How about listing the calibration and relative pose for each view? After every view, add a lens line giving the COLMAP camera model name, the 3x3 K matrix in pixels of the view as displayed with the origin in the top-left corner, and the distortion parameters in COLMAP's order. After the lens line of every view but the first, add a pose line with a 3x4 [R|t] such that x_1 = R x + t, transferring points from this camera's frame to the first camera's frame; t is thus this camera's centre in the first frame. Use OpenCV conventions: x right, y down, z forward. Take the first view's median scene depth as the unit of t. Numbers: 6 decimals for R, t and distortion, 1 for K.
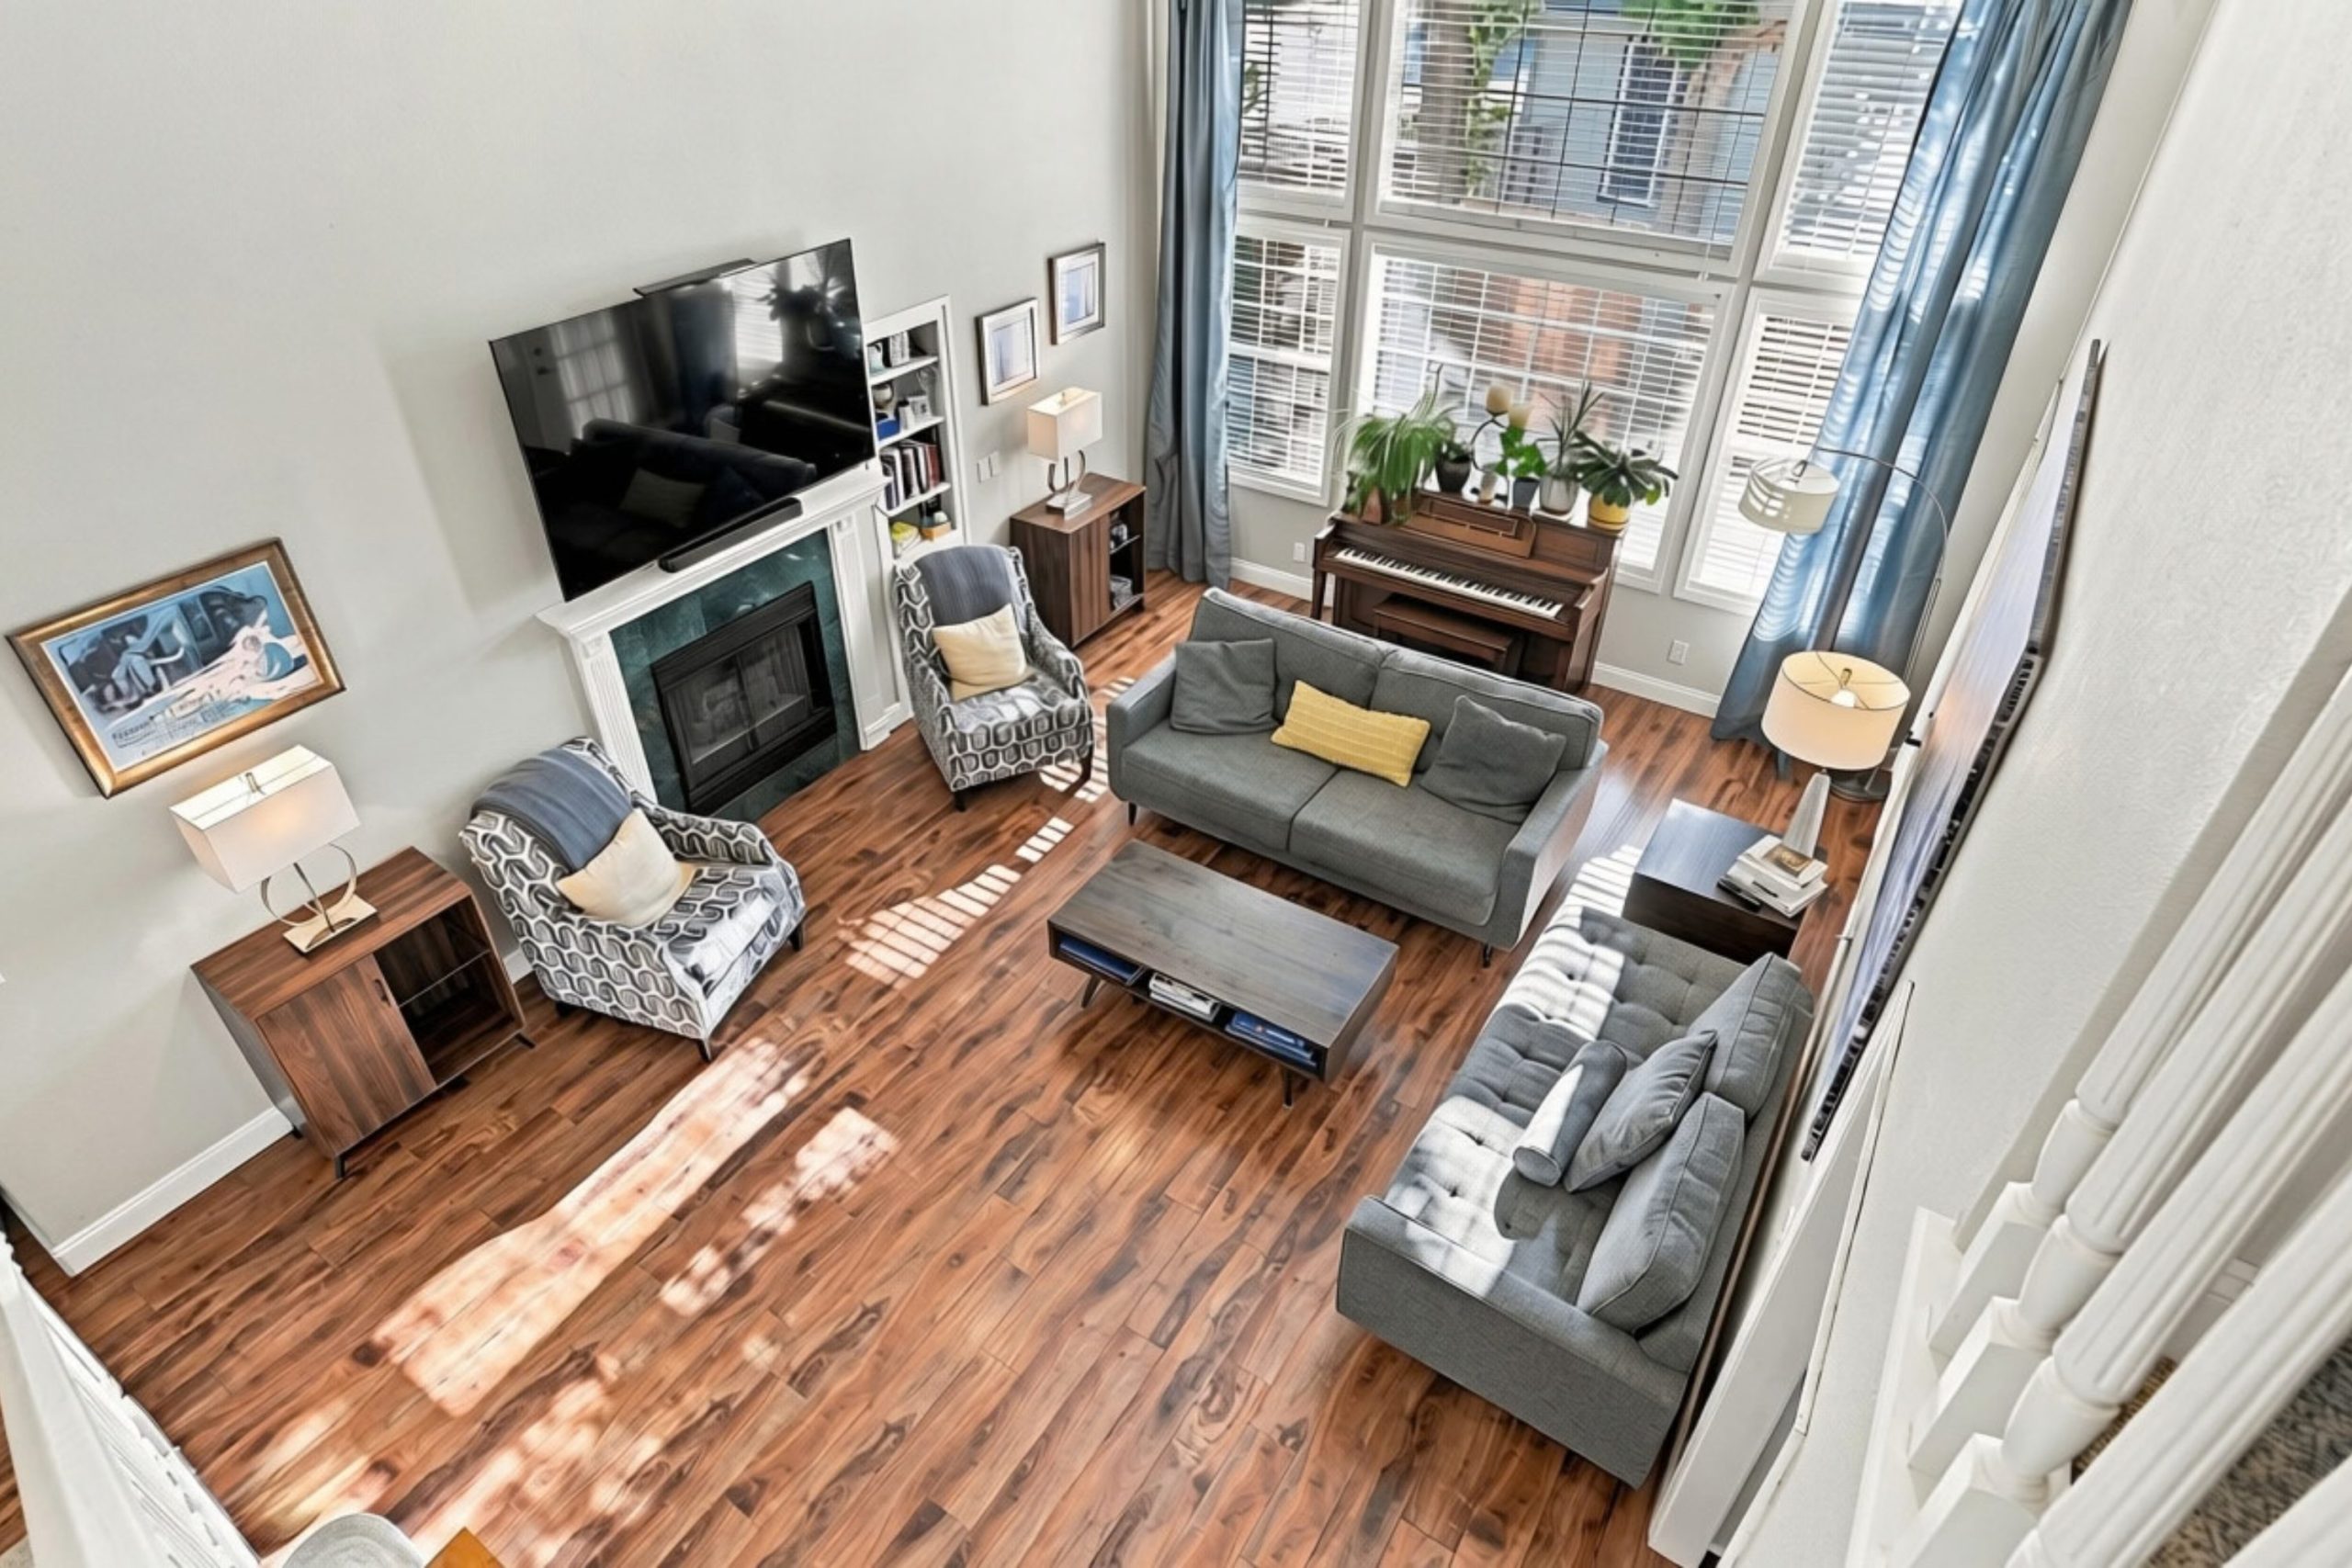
lens RADIAL K [[1275.1, 0, 1160.9], [0, 1275.1, 779.1], [0, 0, 1]] dist [0.000061, 0.001933]
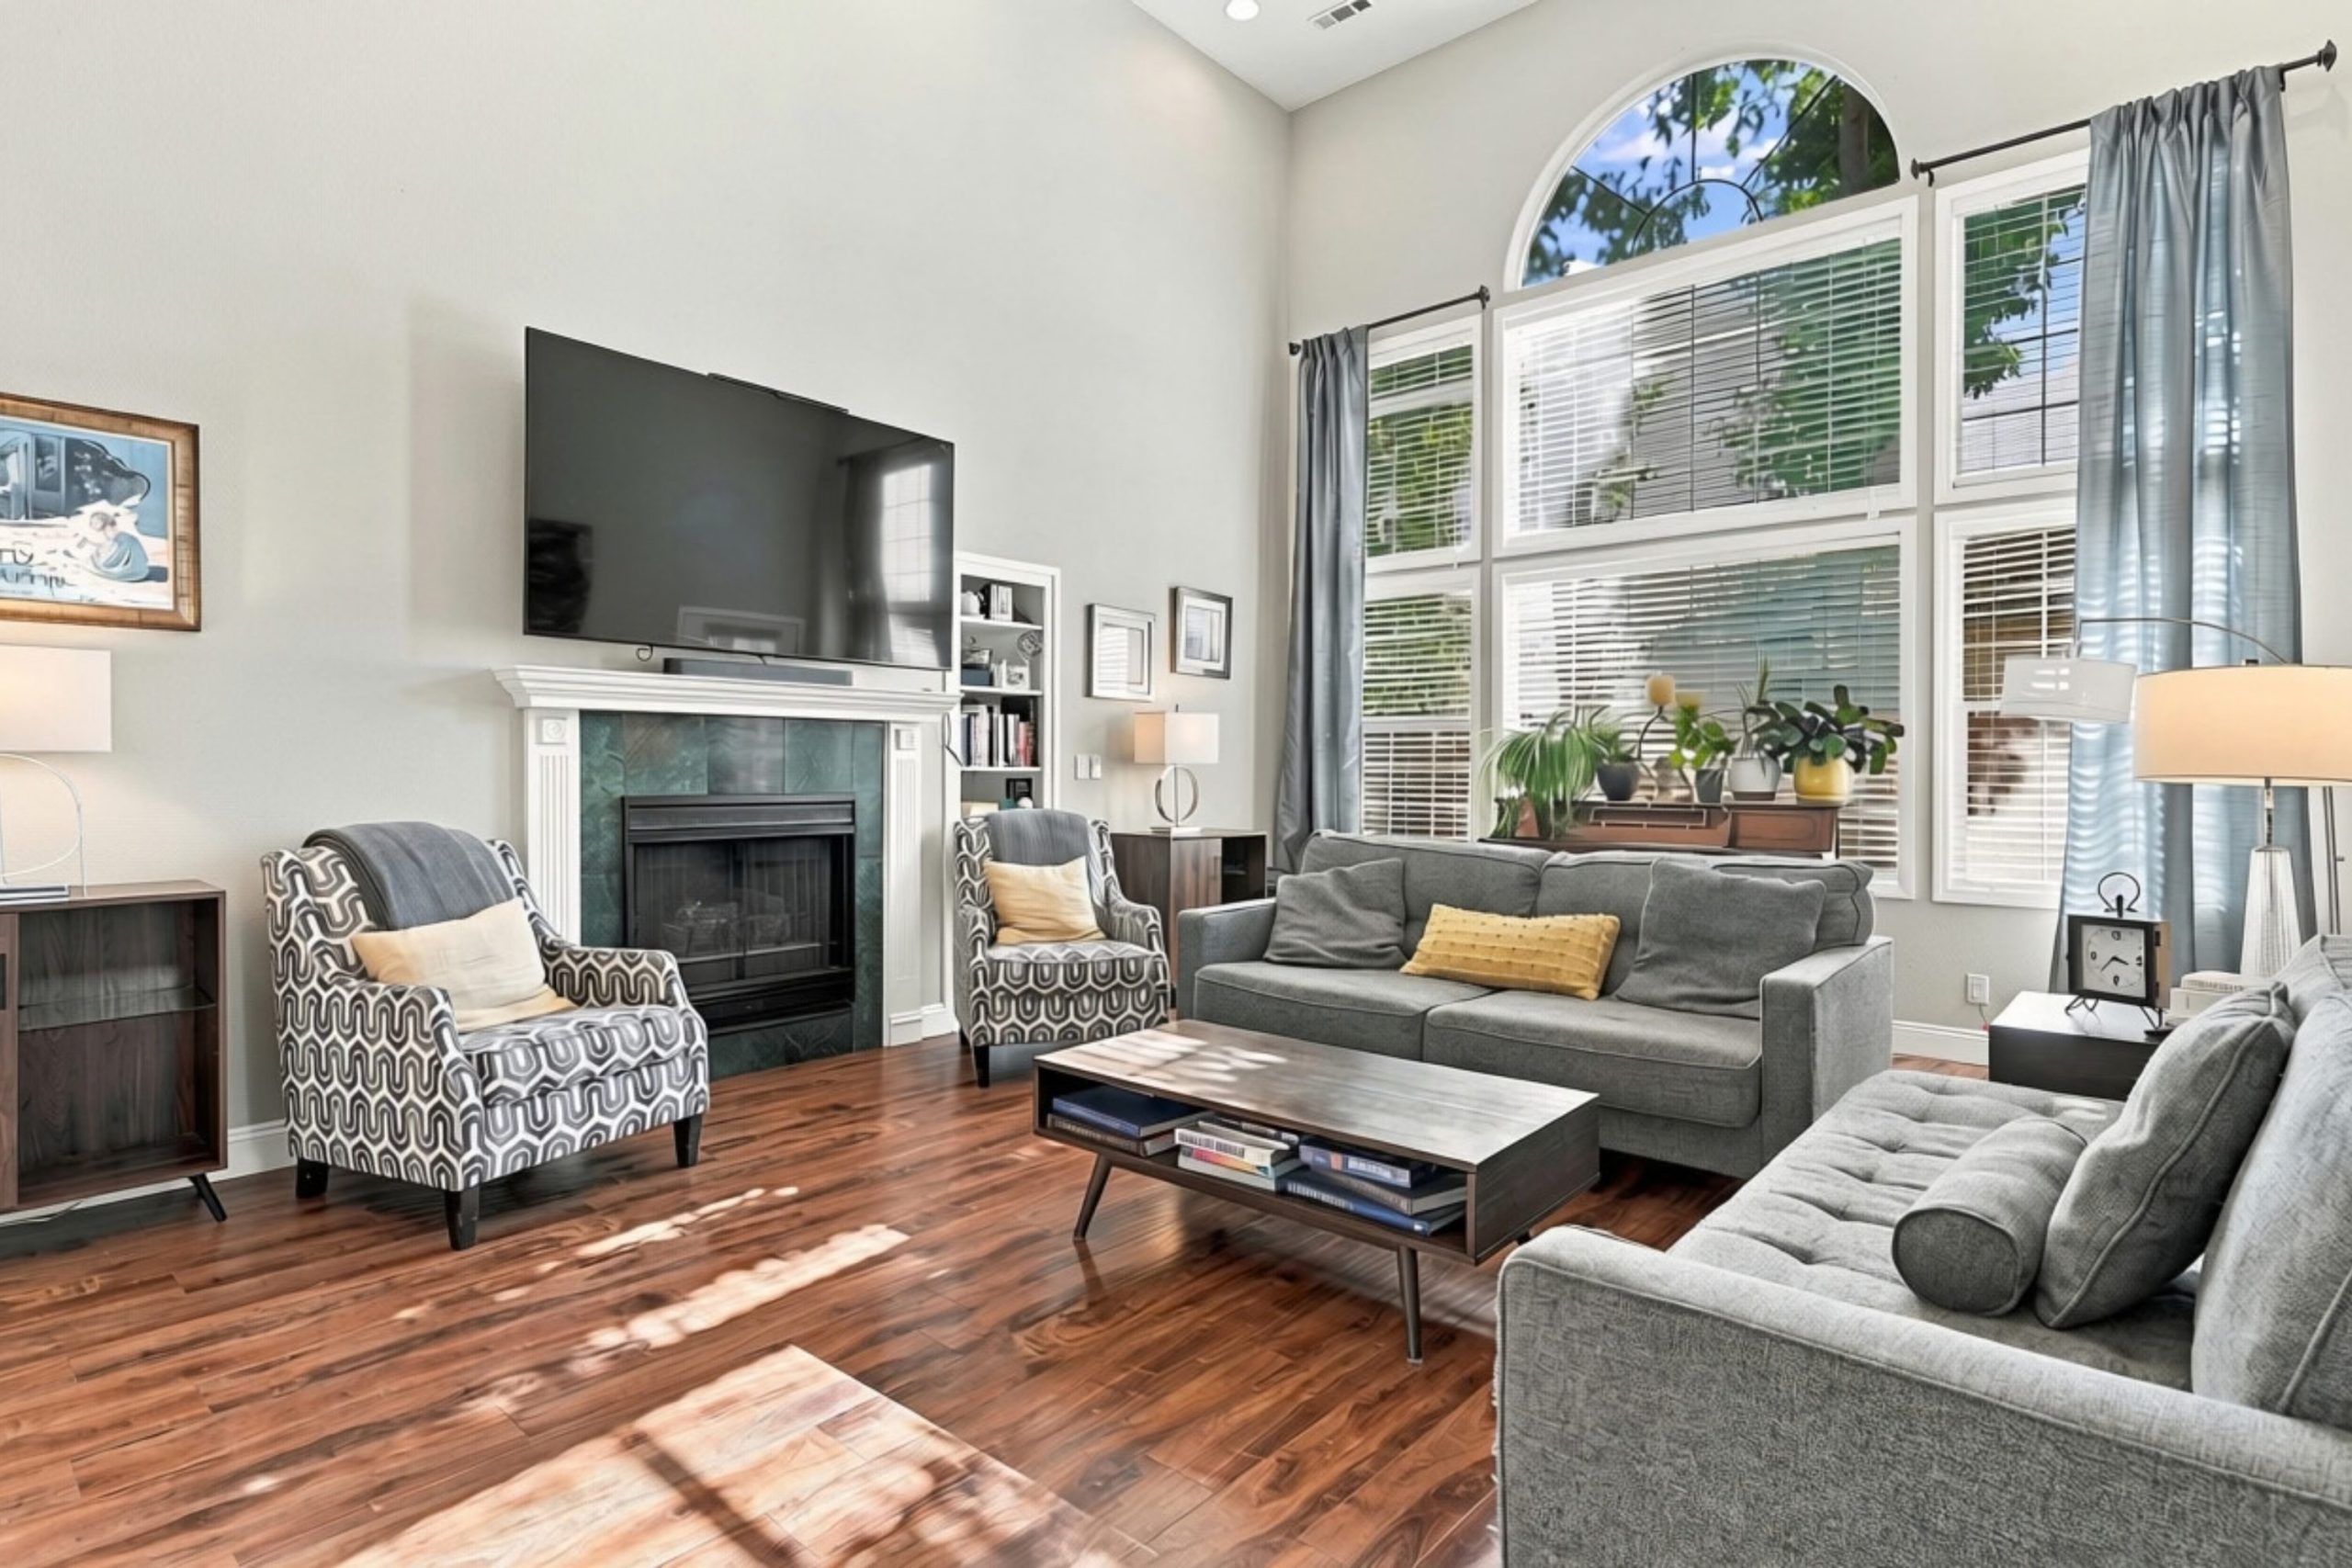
lens RADIAL K [[1200.0, 0, 1193.5], [0, 1200.0, 778.1], [0, 0, 1]] dist [0.004393, -0.003620]
pose [[0.991285, 0.003941, -0.131677, 0.058196], [-0.078613, 0.819768, -0.567275, 0.271806], [0.105709, 0.572682, 0.812933, 0.352284]]
